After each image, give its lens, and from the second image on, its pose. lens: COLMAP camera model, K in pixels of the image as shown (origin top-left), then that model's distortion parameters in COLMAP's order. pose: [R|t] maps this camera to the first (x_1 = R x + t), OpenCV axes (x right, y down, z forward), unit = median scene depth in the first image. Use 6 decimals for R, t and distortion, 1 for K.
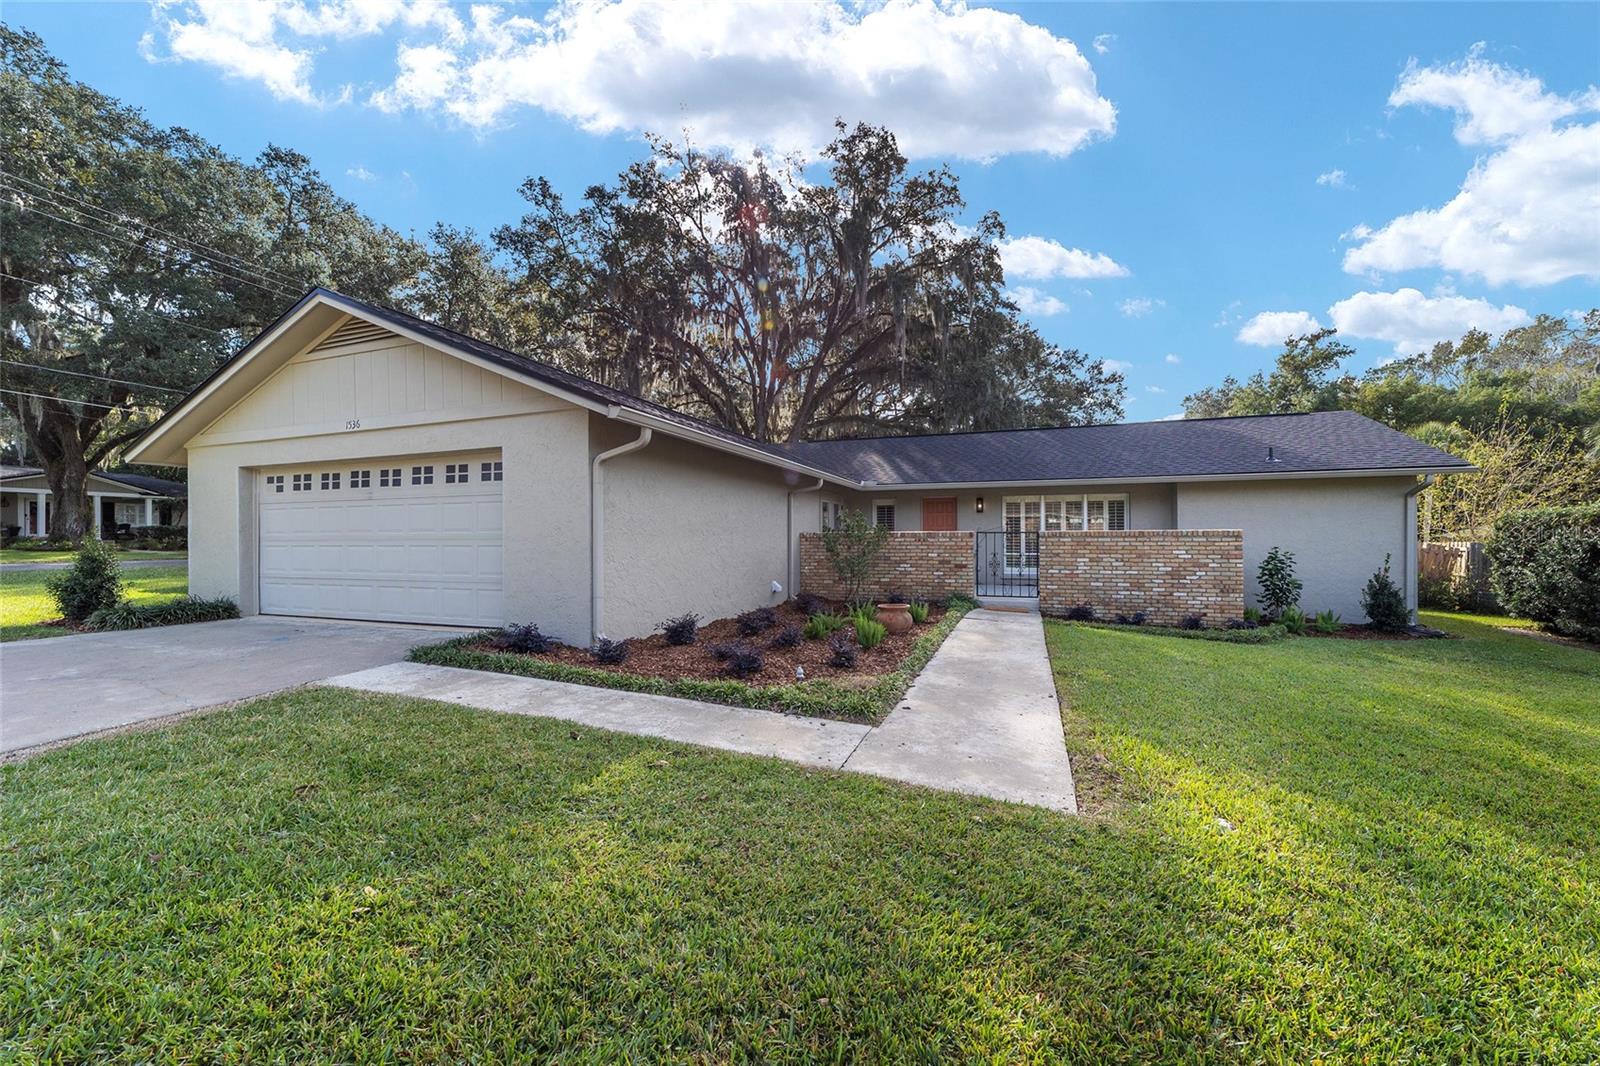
lens RADIAL K [[615.6, 0, 804.3], [0, 615.6, 535.2], [0, 0, 1]] dist [-0.015115, 0.007373]
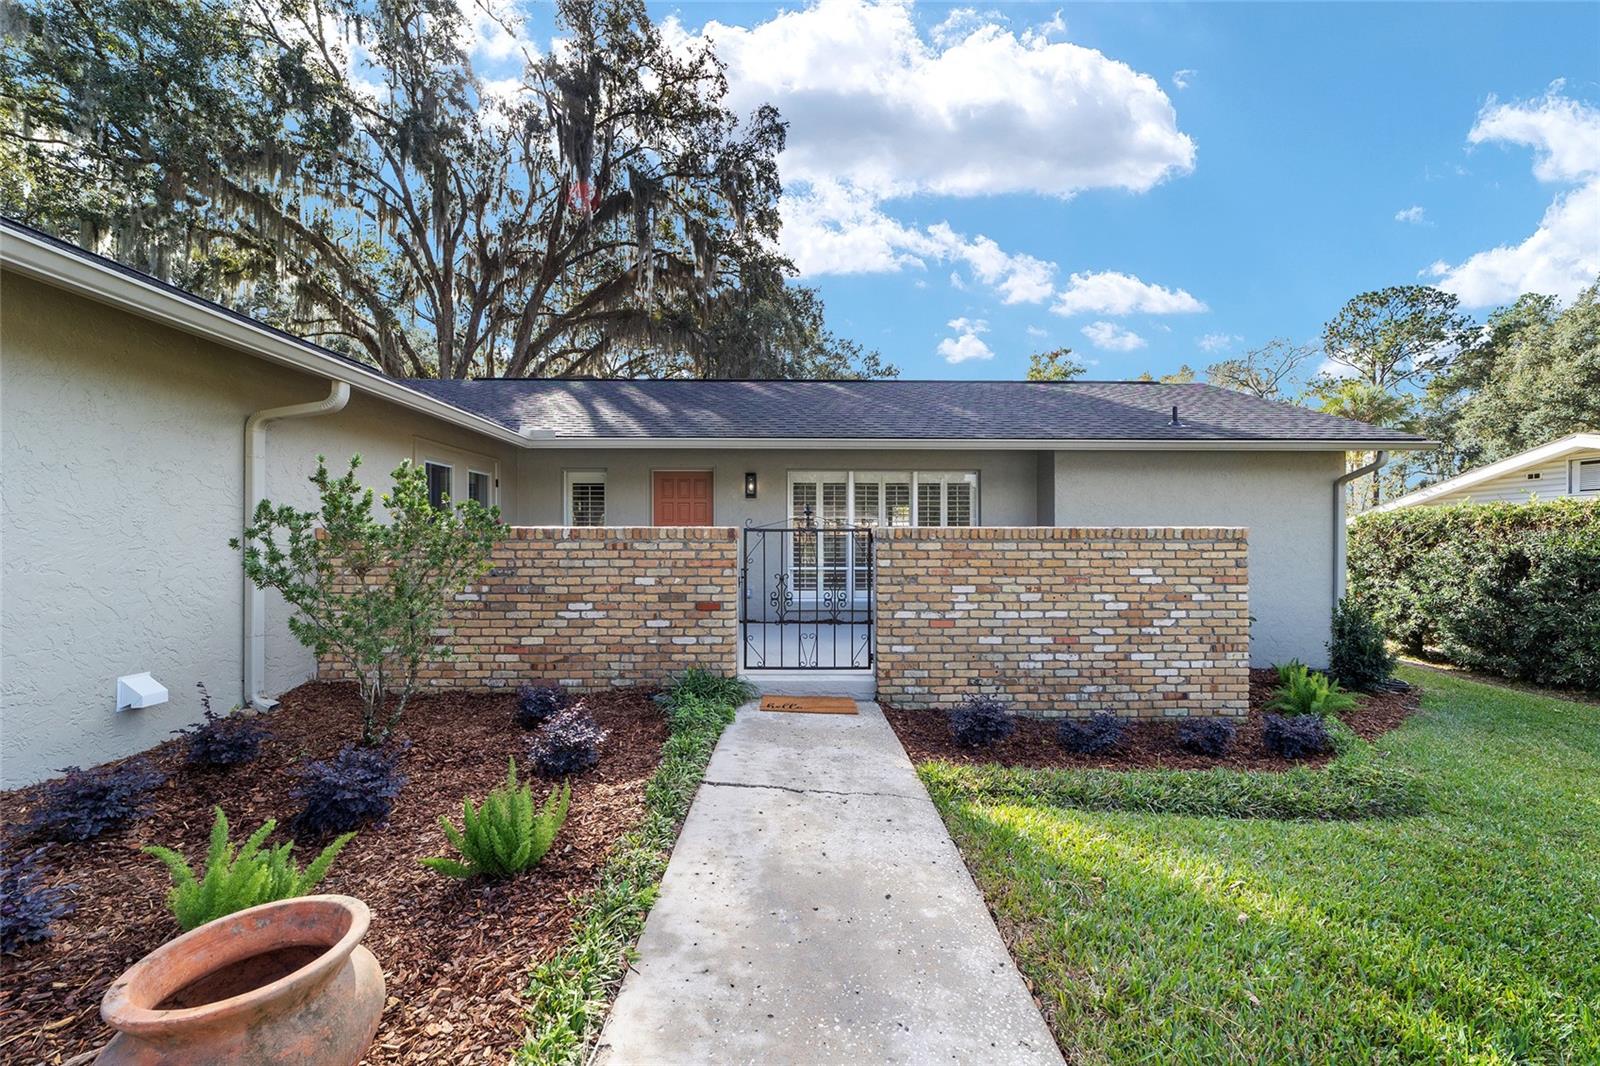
lens RADIAL K [[615.6, 0, 802.6], [0, 615.6, 537.0], [0, 0, 1]] dist [-0.015115, 0.007373]
pose [[0.934810, 0.005393, 0.355106, 0.157525], [-0.004699, 0.999985, -0.002816, 0.001919], [-0.355116, 0.000964, 0.934822, 0.554598]]
